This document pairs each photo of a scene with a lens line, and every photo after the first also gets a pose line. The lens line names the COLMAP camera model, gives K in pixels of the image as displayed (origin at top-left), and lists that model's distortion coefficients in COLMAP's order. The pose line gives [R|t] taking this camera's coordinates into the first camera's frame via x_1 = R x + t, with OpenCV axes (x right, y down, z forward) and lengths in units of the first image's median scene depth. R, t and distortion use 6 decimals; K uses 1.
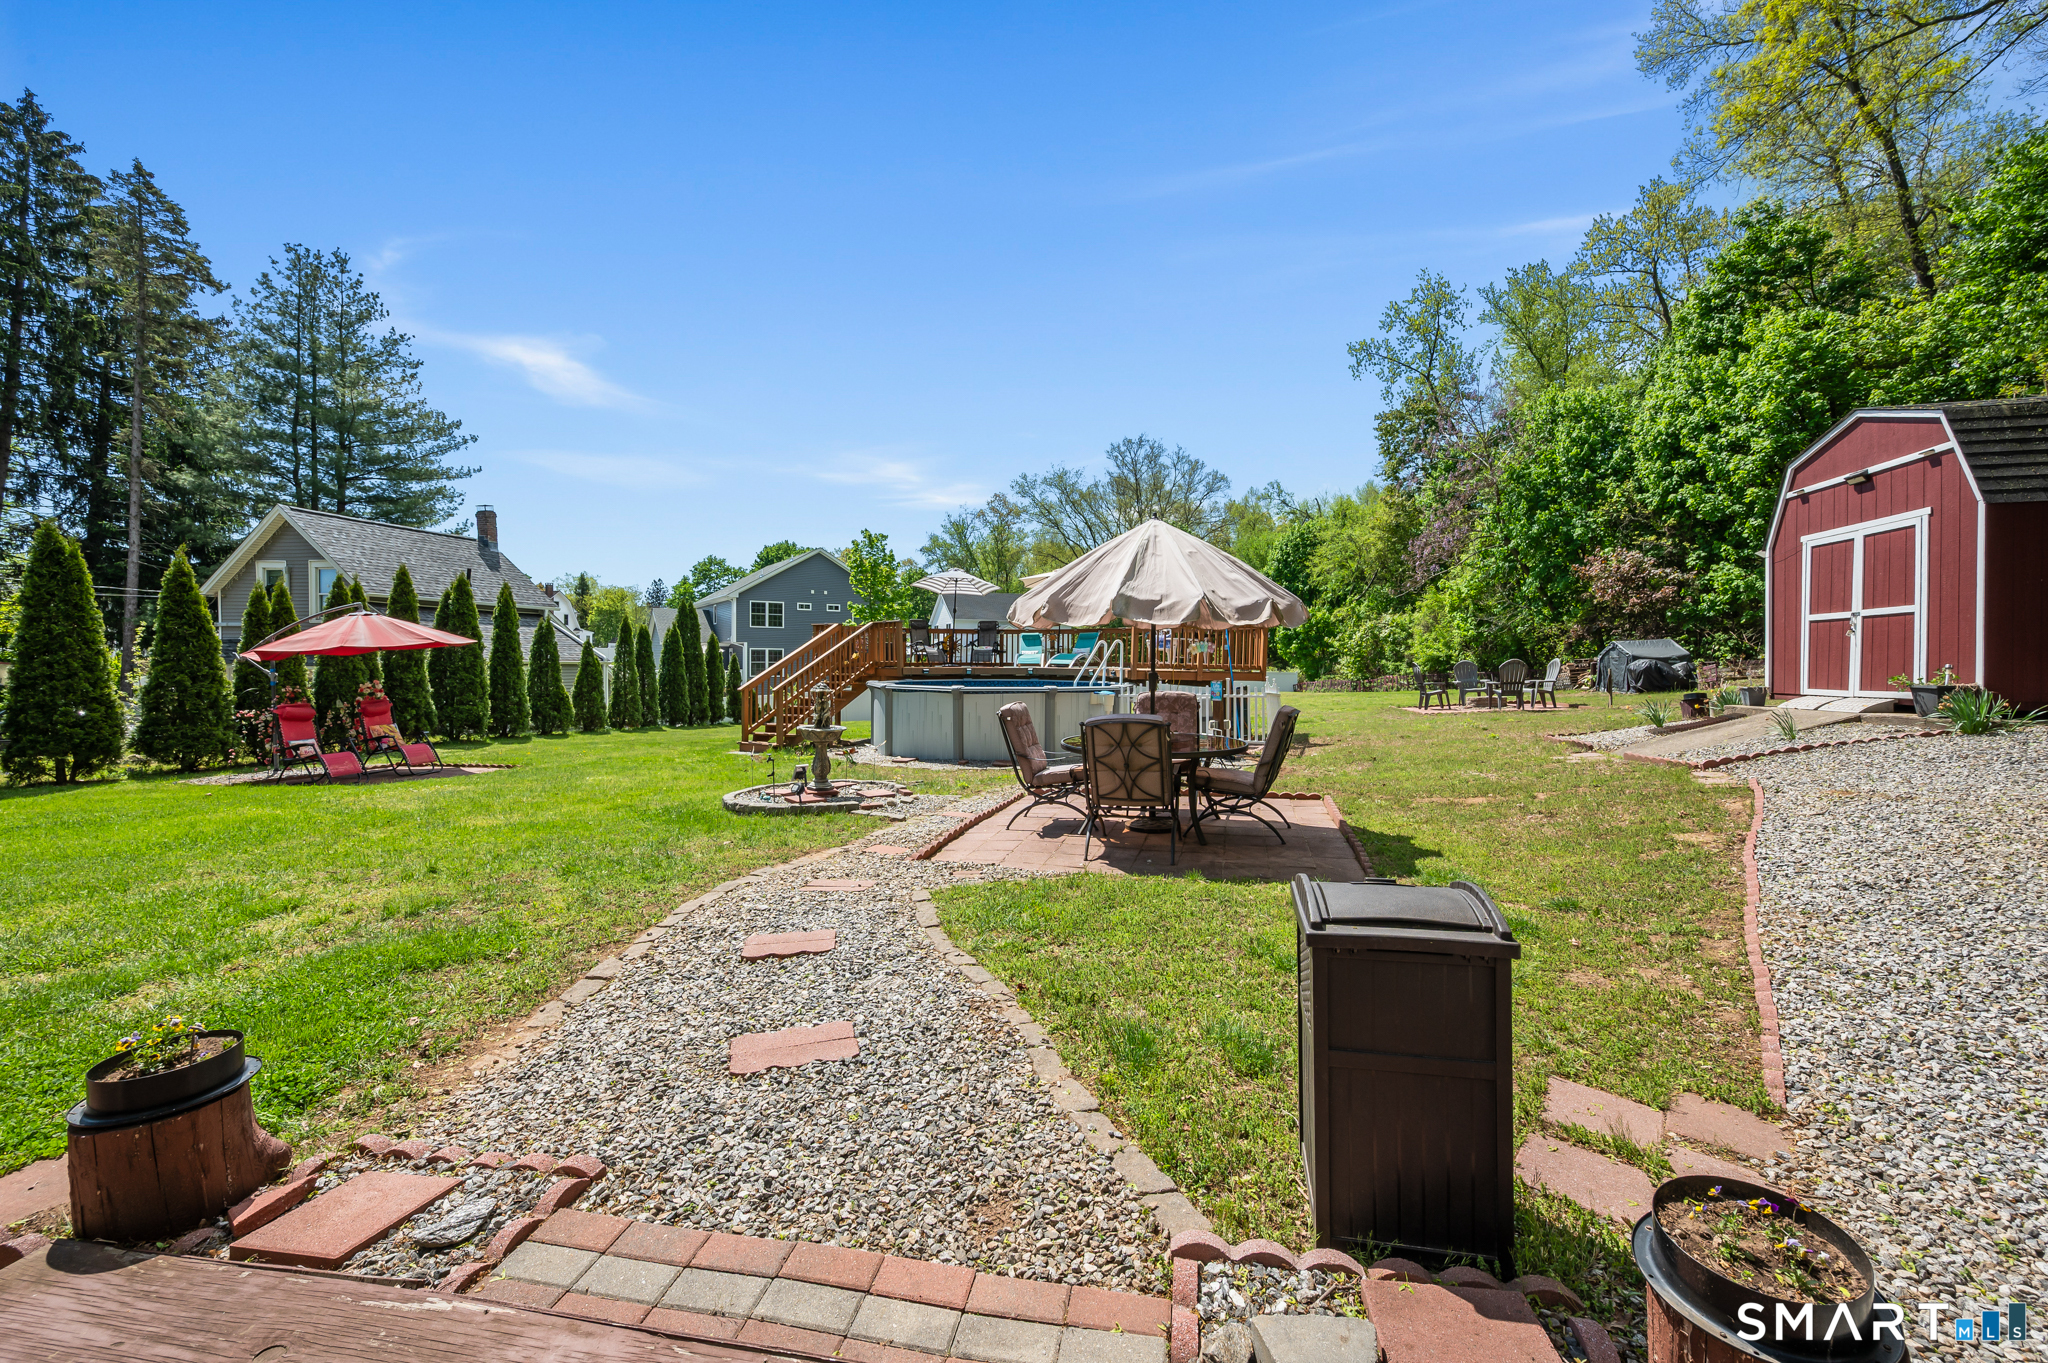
lens RADIAL K [[809.4, 0, 1026.2], [0, 809.4, 675.5], [0, 0, 1]] dist [0.001387, -0.000189]
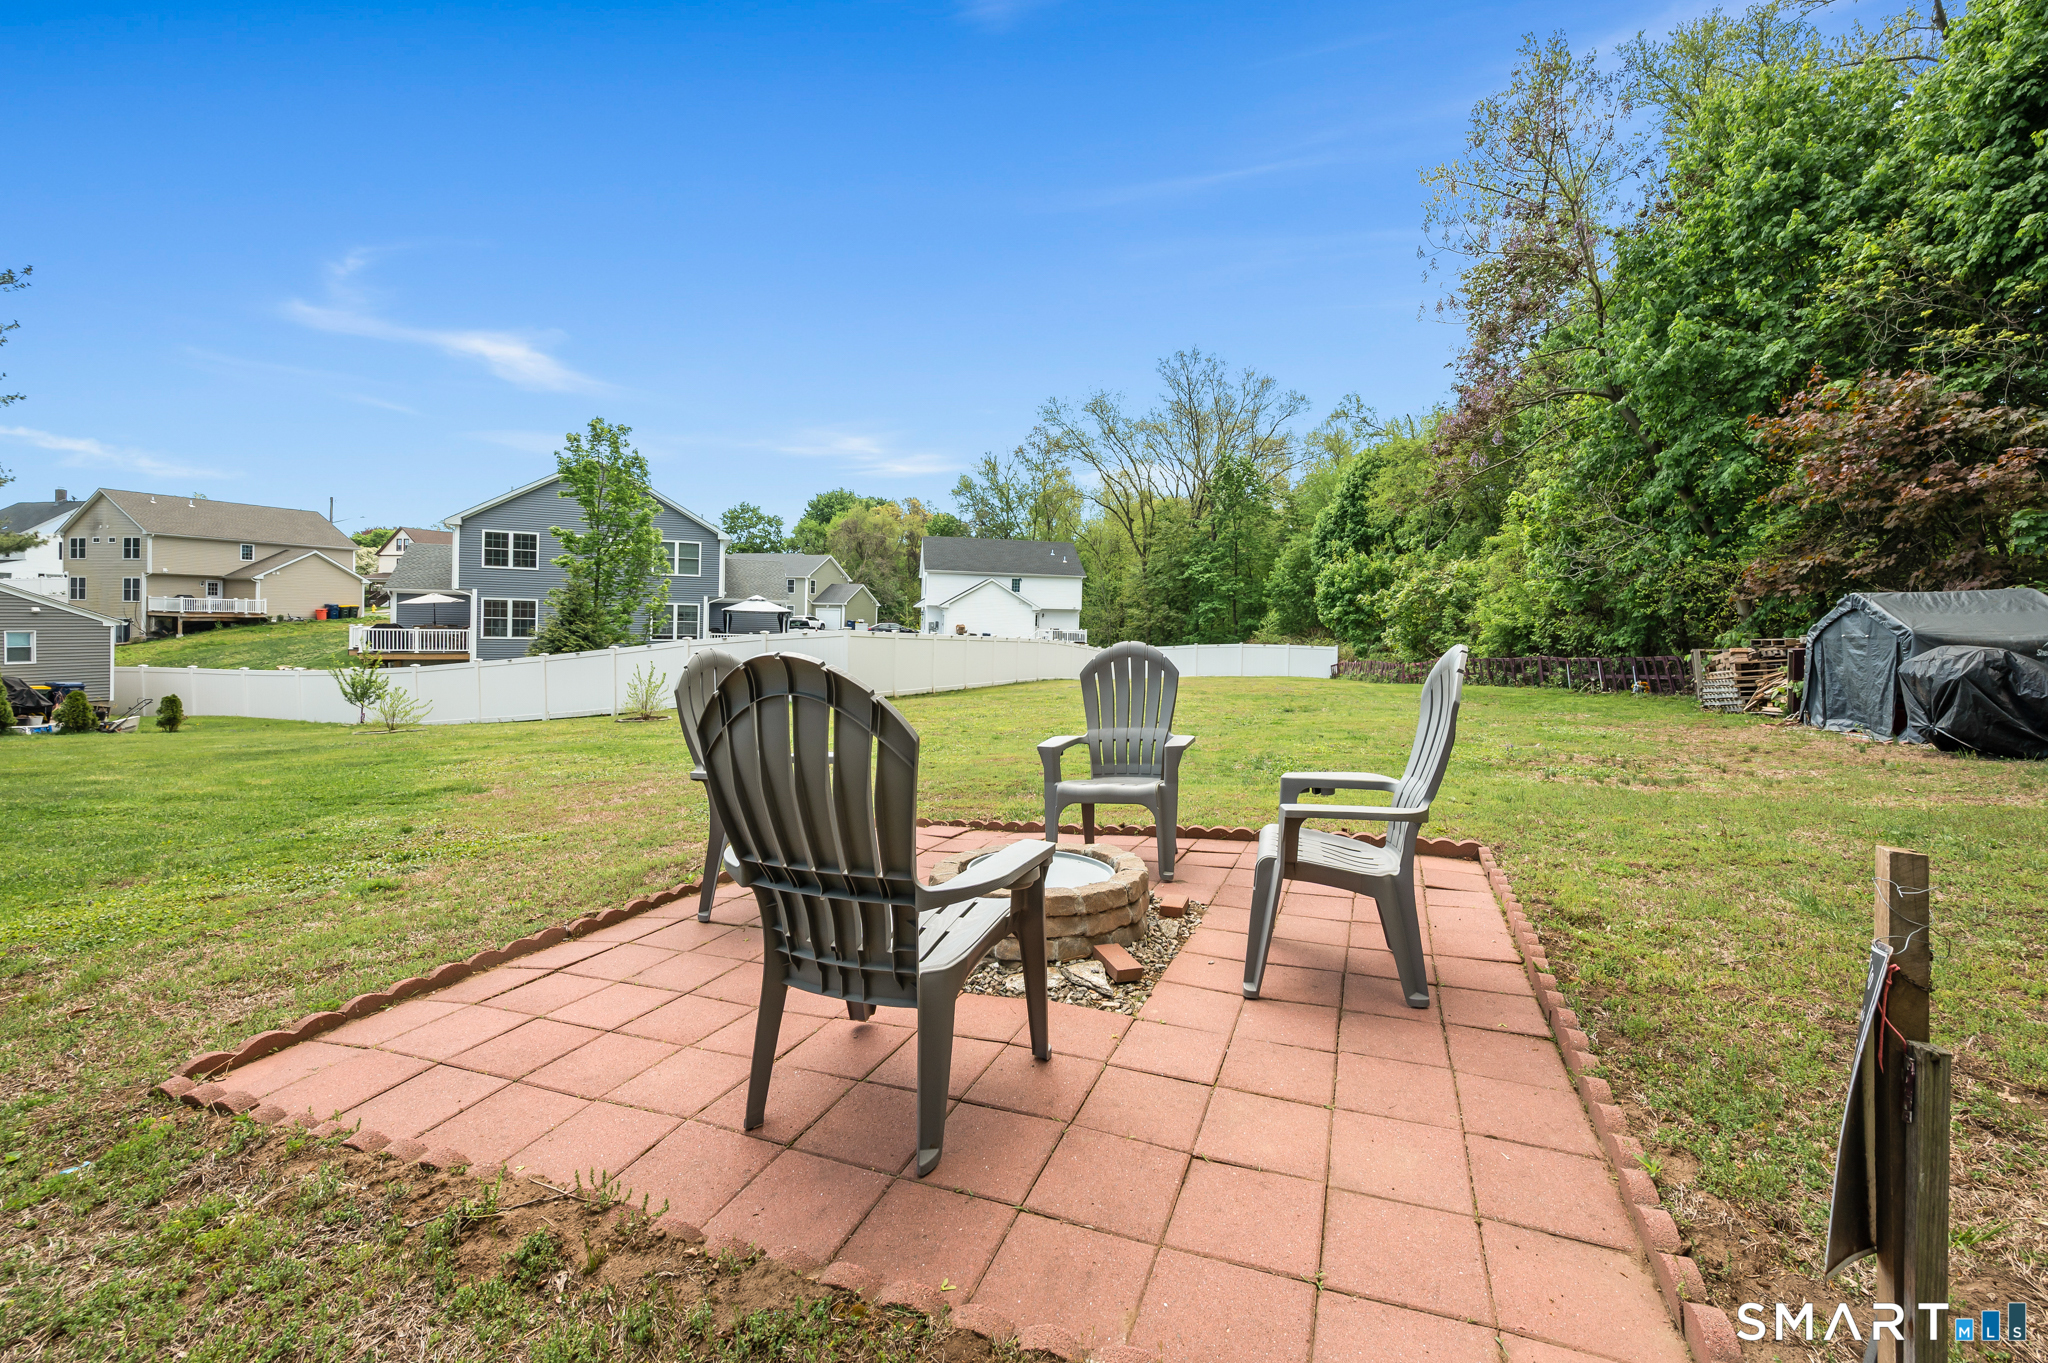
lens RADIAL K [[841.7, 0, 1039.3], [0, 841.7, 640.5], [0, 0, 1]] dist [-0.000109, -0.000149]
pose [[0.990359, 0.021650, -0.136823, 0.250846], [-0.021454, 0.999766, 0.002906, -0.008342], [0.136854, 0.000057, 0.990591, 0.347349]]
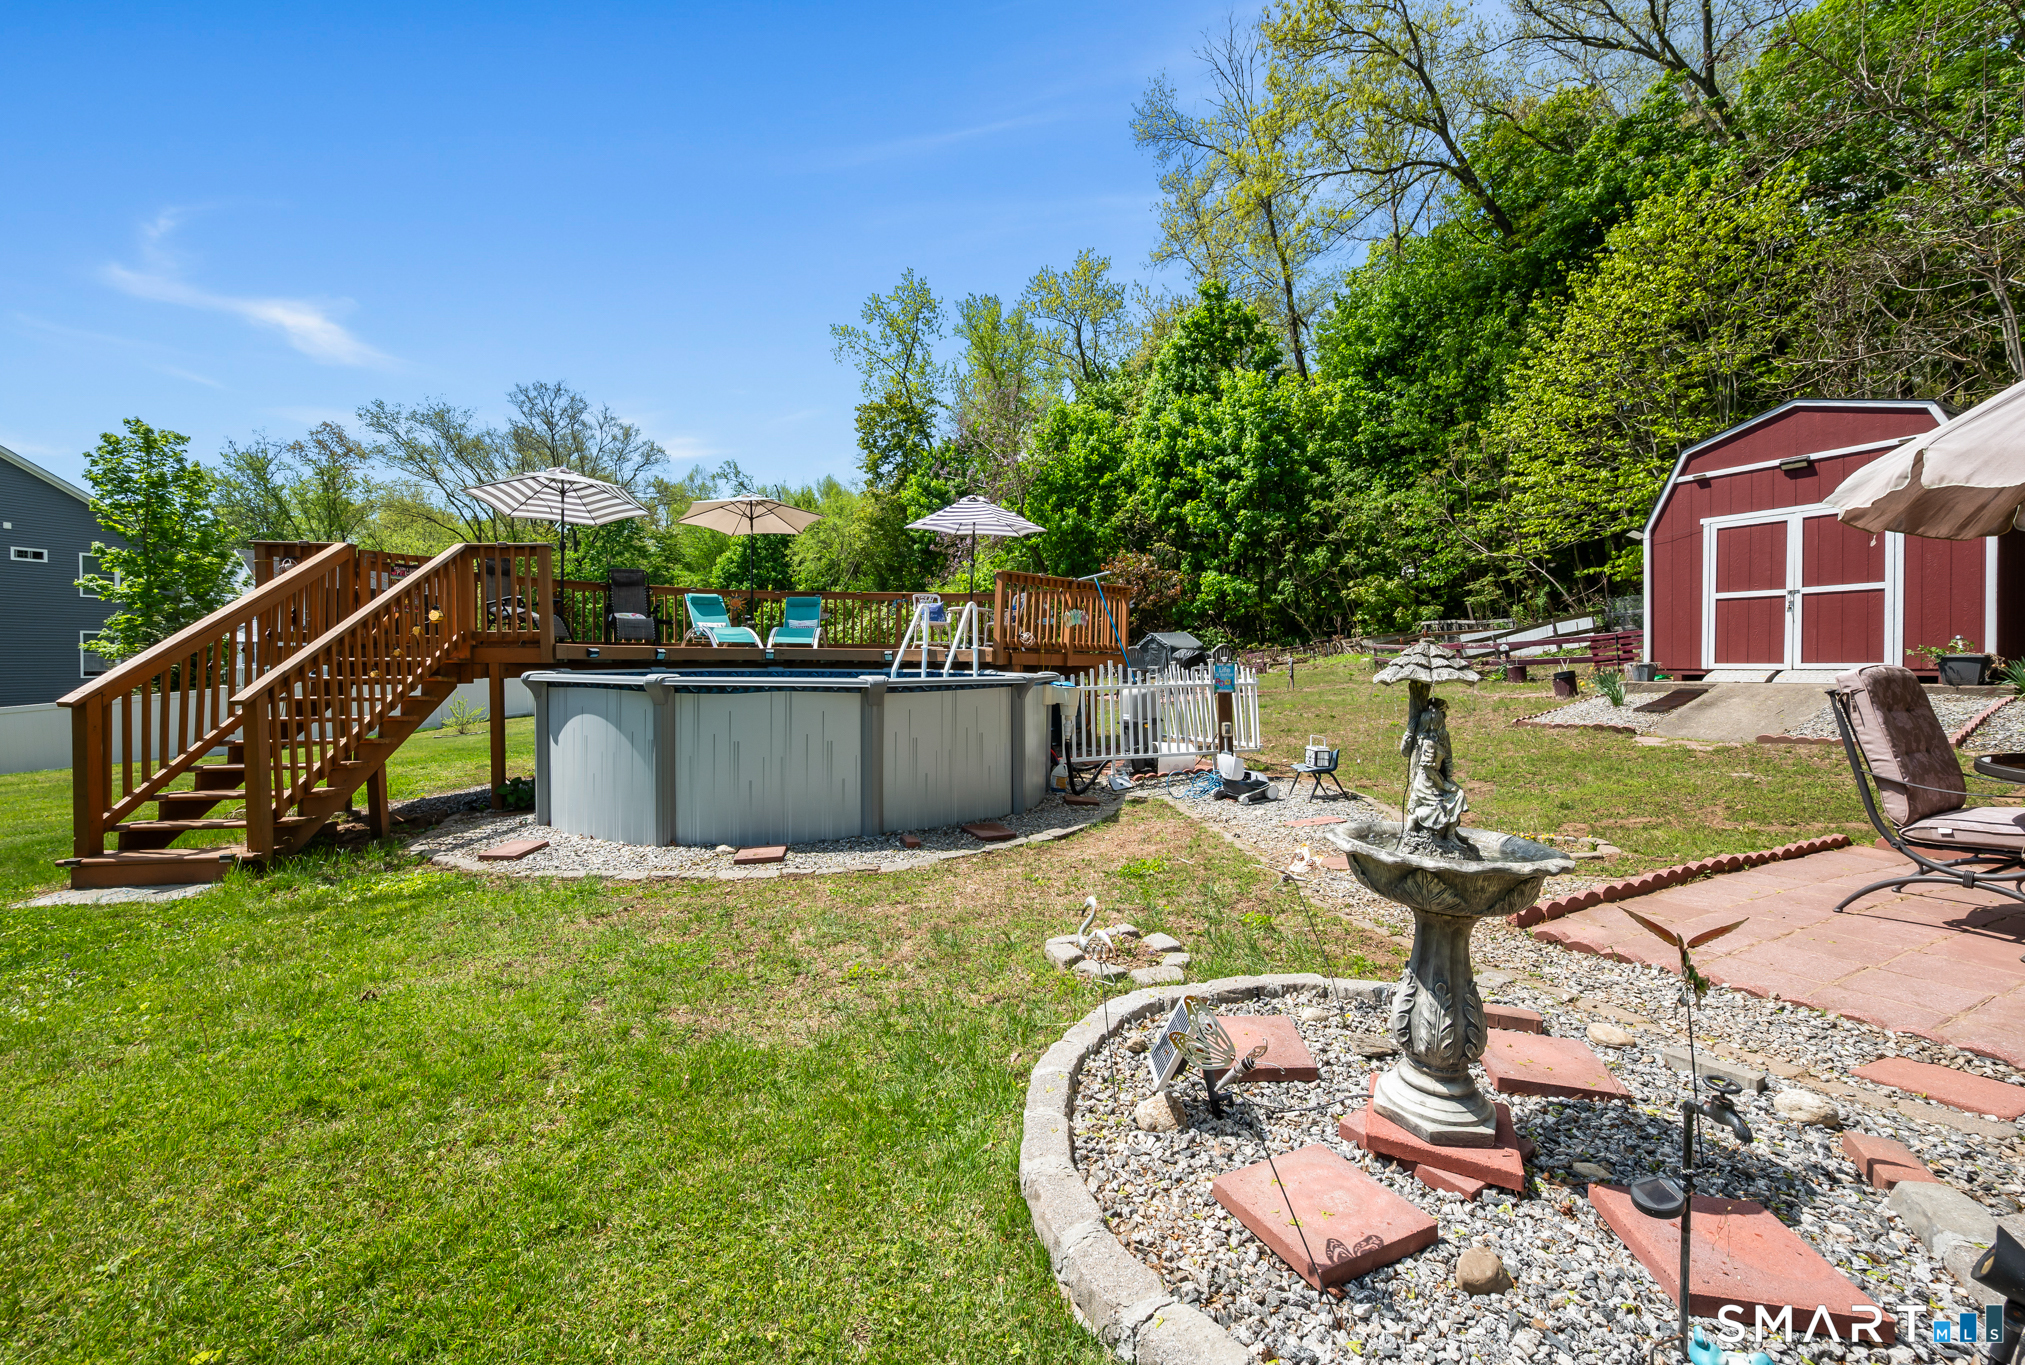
lens RADIAL K [[812.5, 0, 1005.4], [0, 812.5, 676.2], [0, 0, 1]] dist [0.000410, 0.000485]
pose [[0.772270, -0.015387, 0.635108, -0.087825], [0.011762, 0.999882, 0.009921, 0.002387], [-0.635186, -0.000192, 0.772359, 0.160292]]
